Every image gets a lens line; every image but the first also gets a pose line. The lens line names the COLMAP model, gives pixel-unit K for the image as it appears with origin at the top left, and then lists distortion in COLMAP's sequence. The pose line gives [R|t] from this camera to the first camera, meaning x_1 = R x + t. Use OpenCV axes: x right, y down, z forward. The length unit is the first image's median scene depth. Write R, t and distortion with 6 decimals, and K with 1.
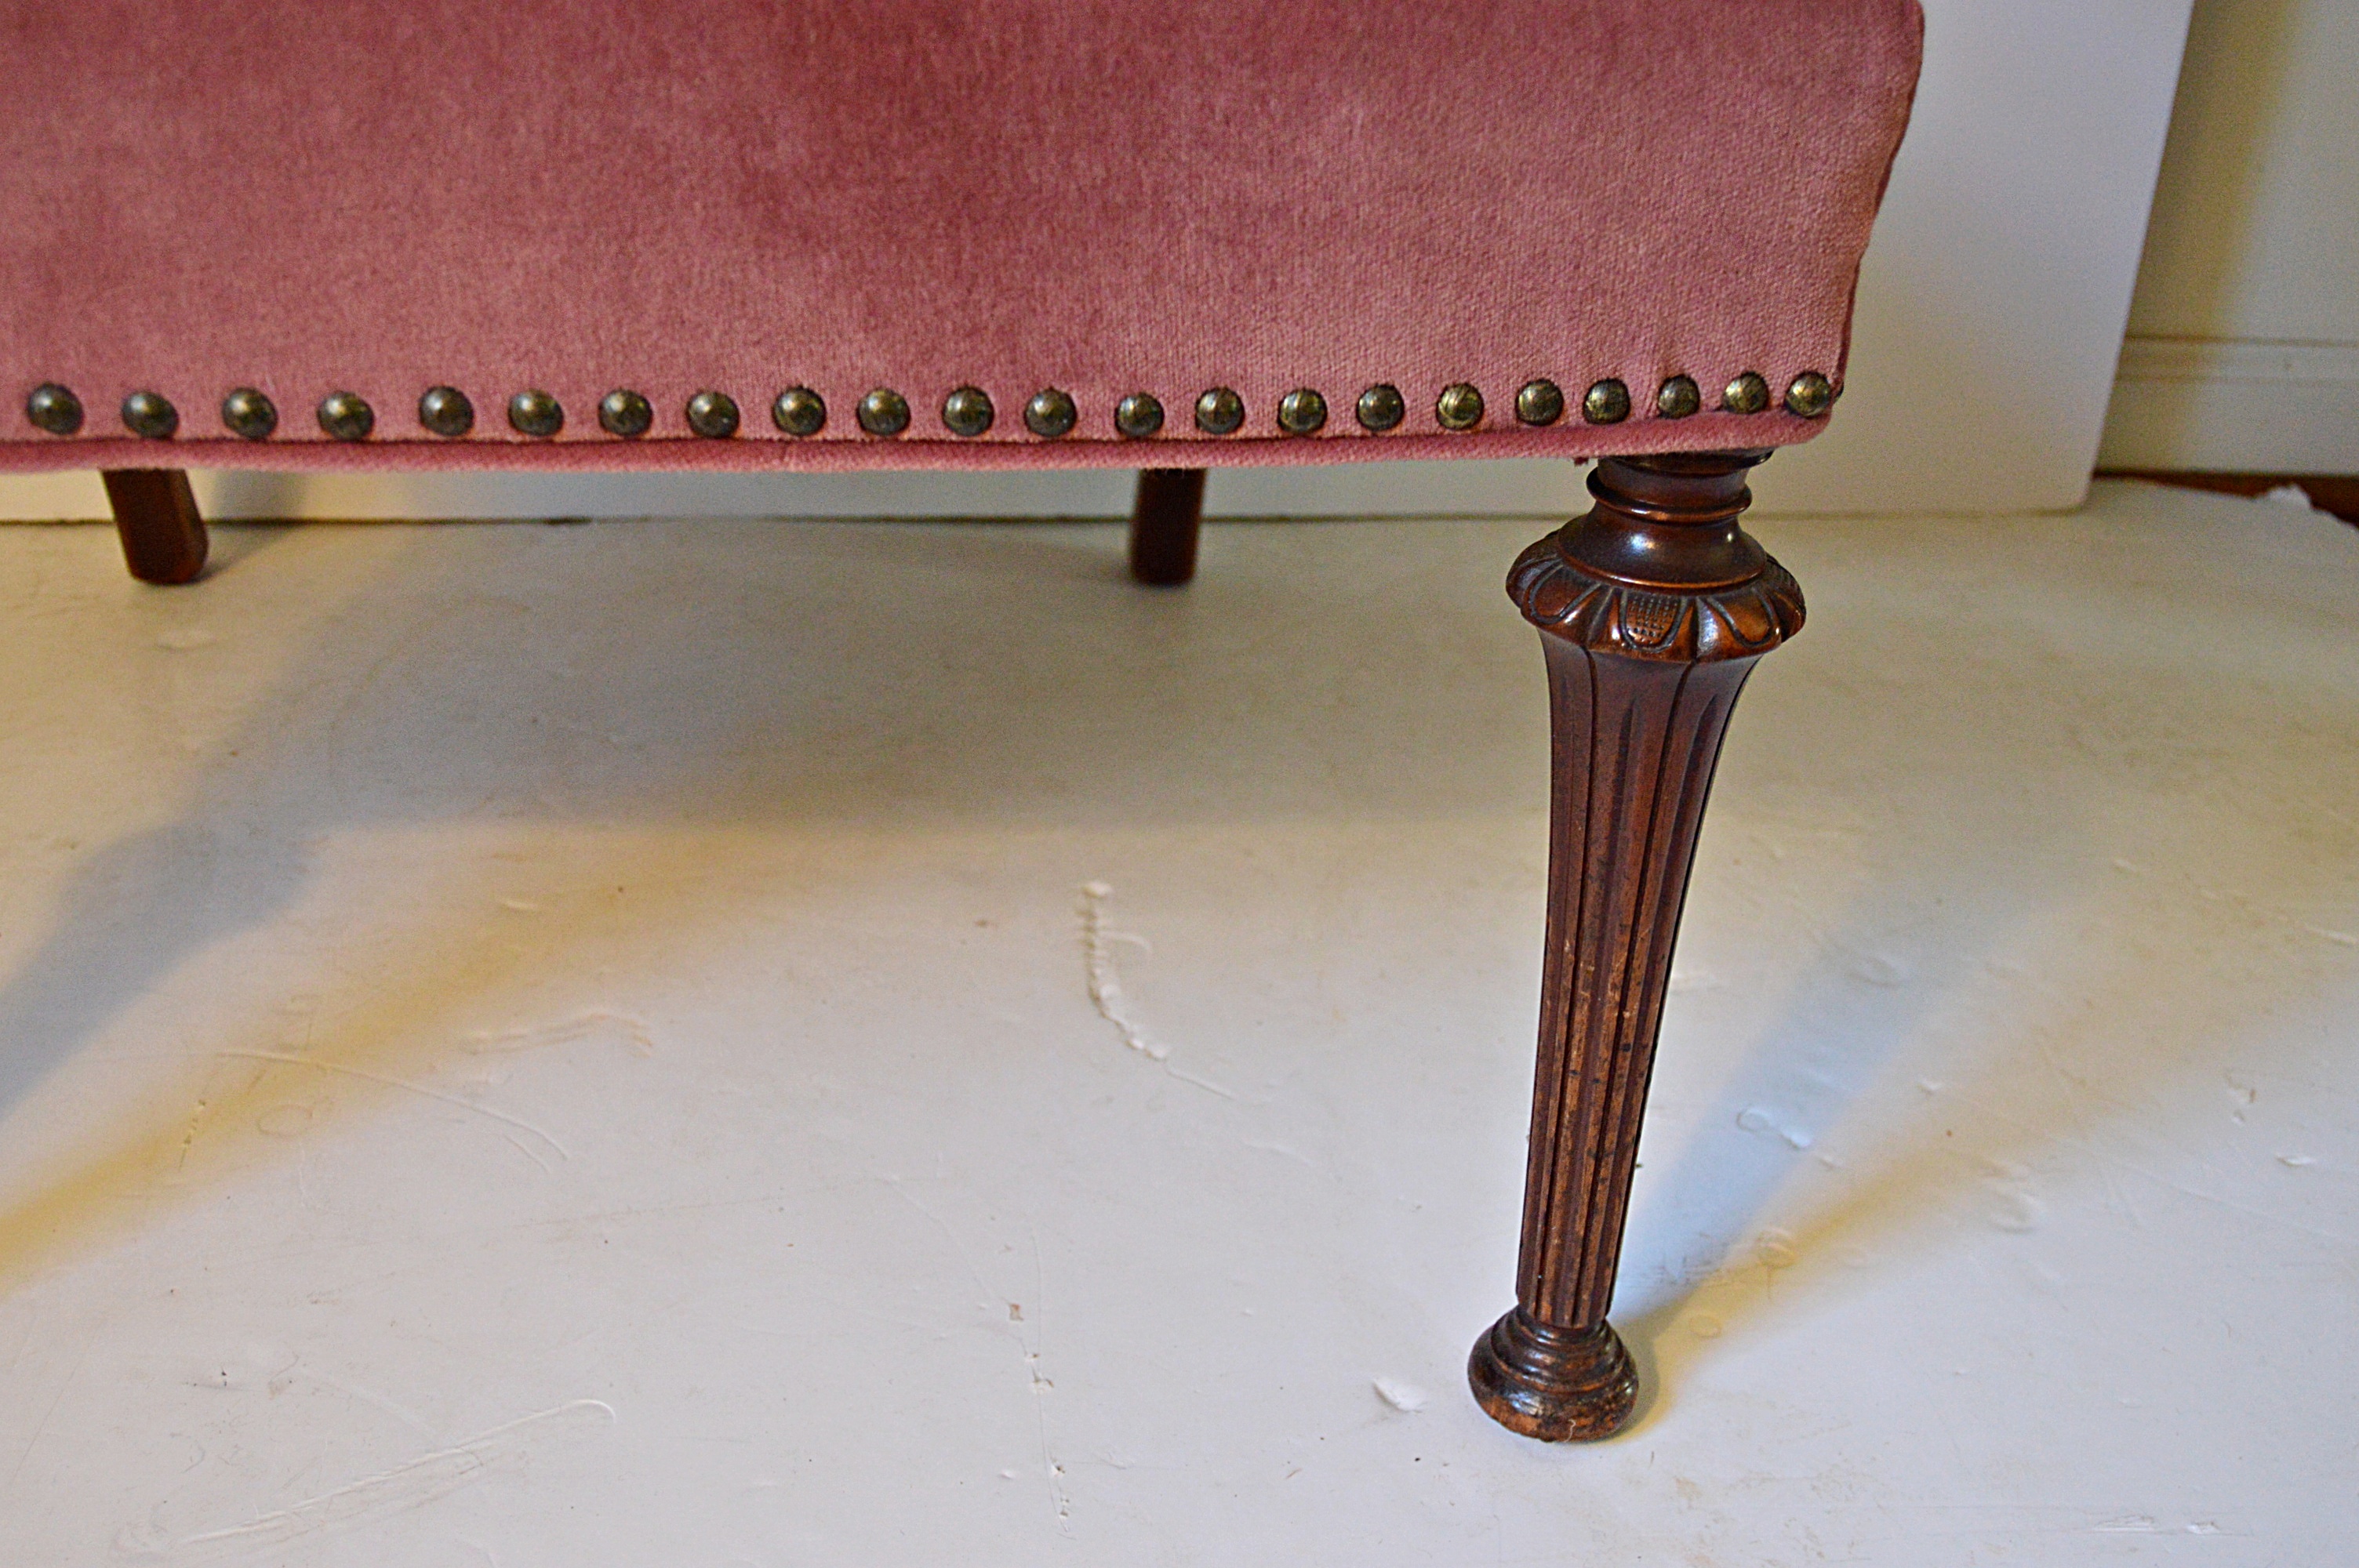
lens RADIAL K [[2418.8, 0, 1179.5], [0, 2418.8, 784.0], [0, 0, 1]] dist [0.001320, -0.010226]
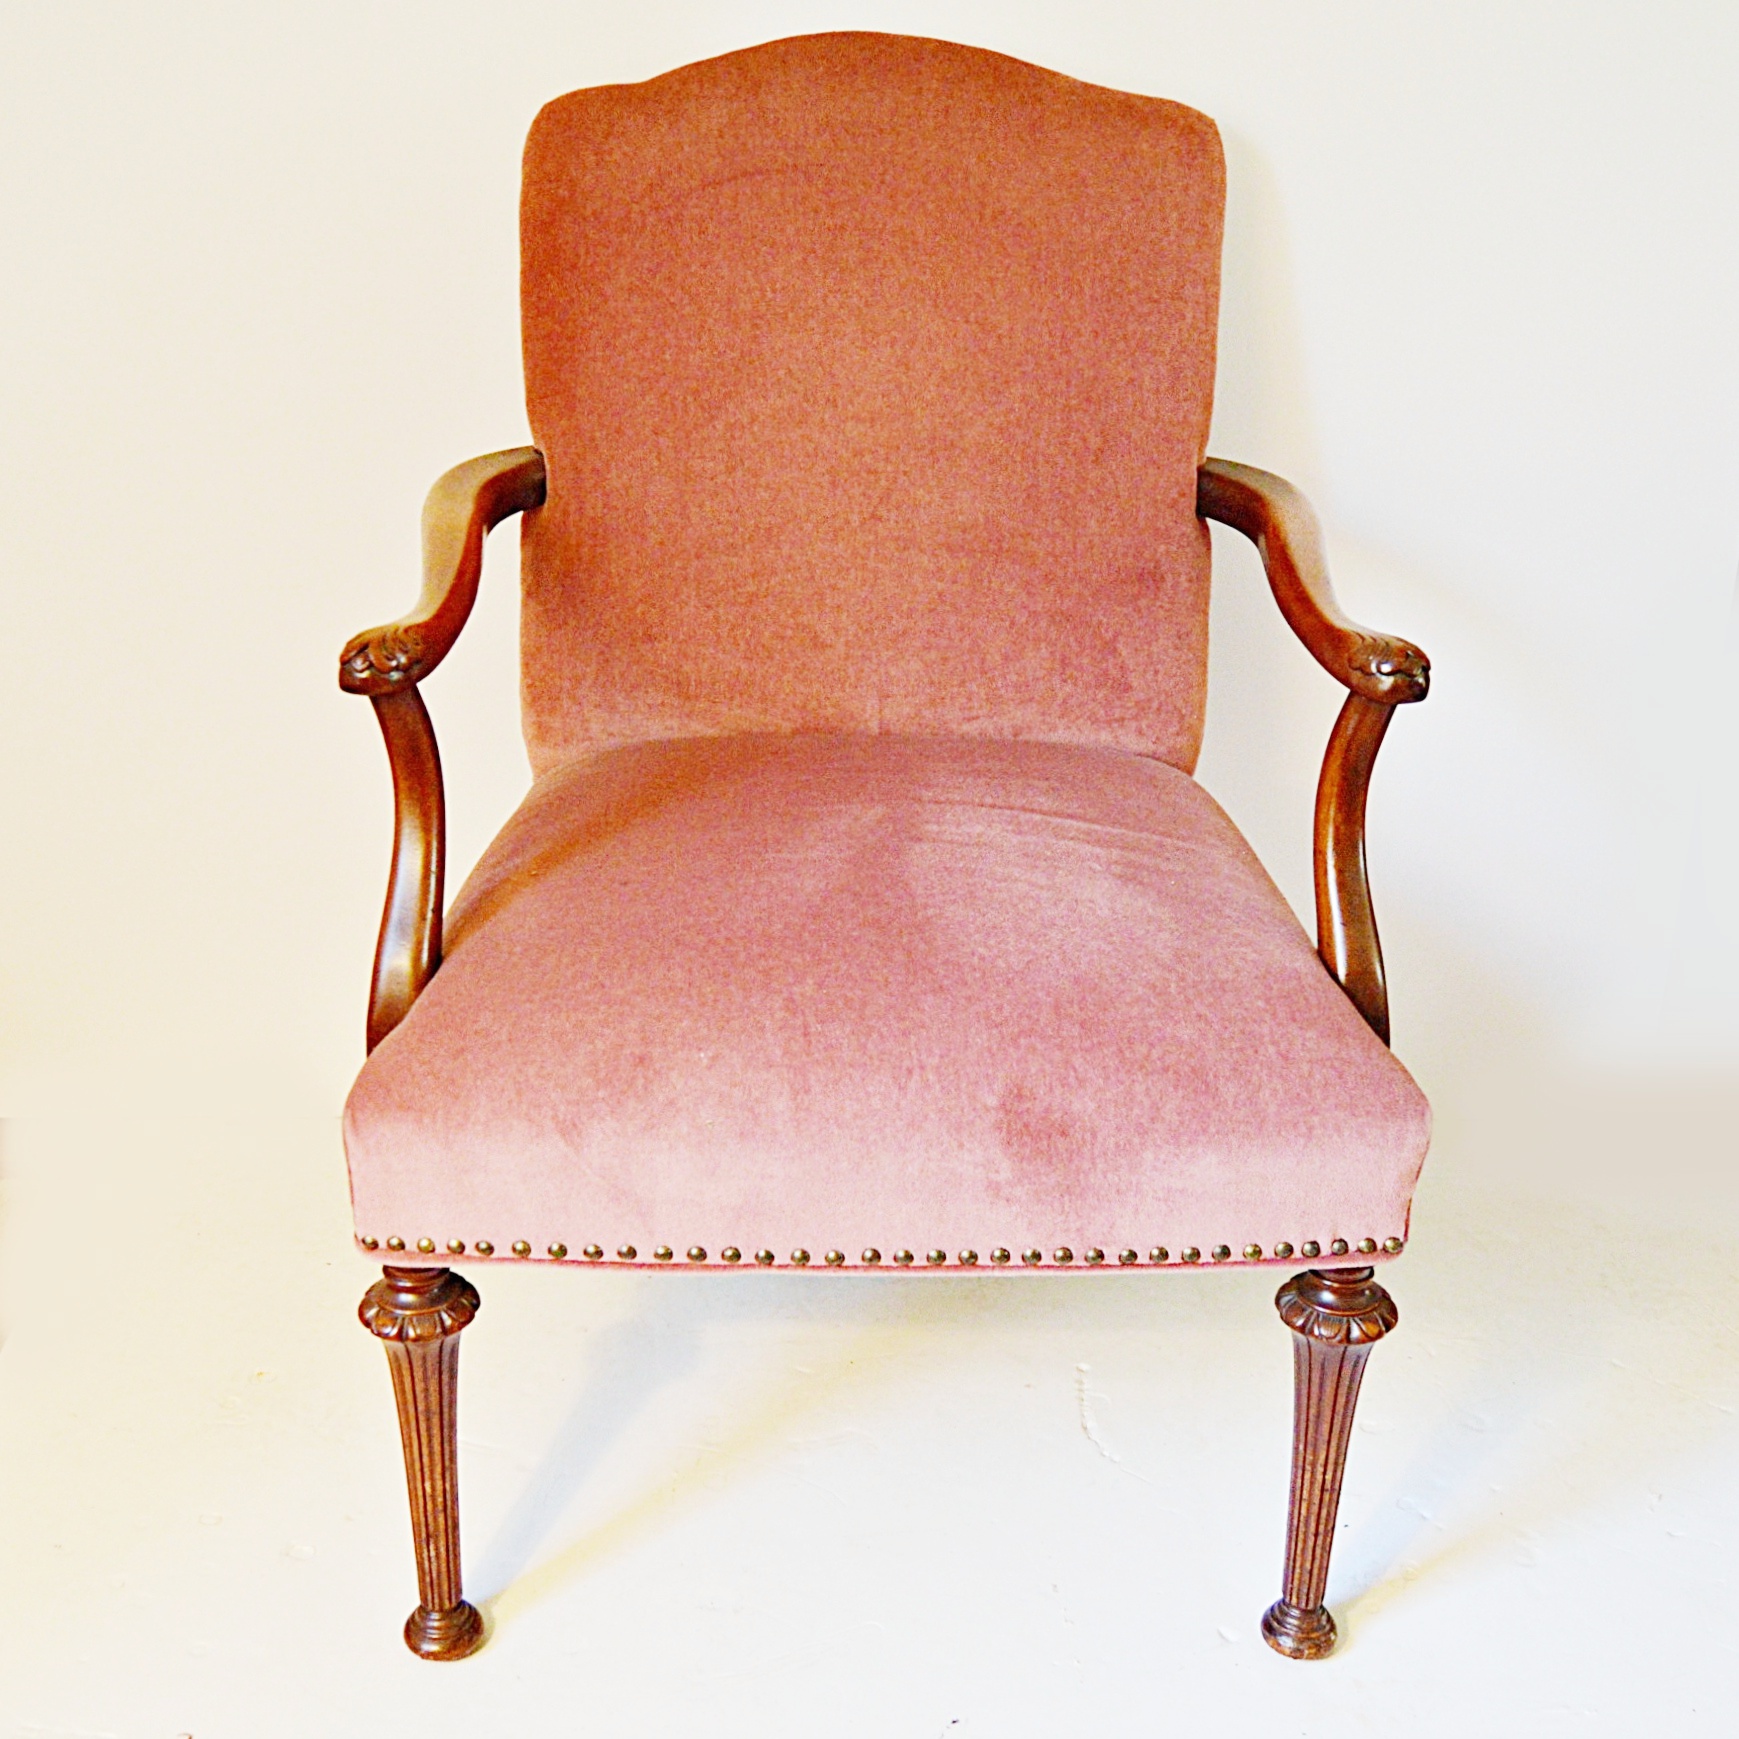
lens RADIAL K [[2207.7, 0, 869.5], [0, 2207.7, 869.5], [0, 0, 1]] dist [0.001290, 0.006002]
pose [[0.996069, 0.013358, -0.087566, -0.082580], [-0.018389, 0.998210, -0.056902, -0.386165], [0.086649, 0.058289, 0.994532, -1.281970]]
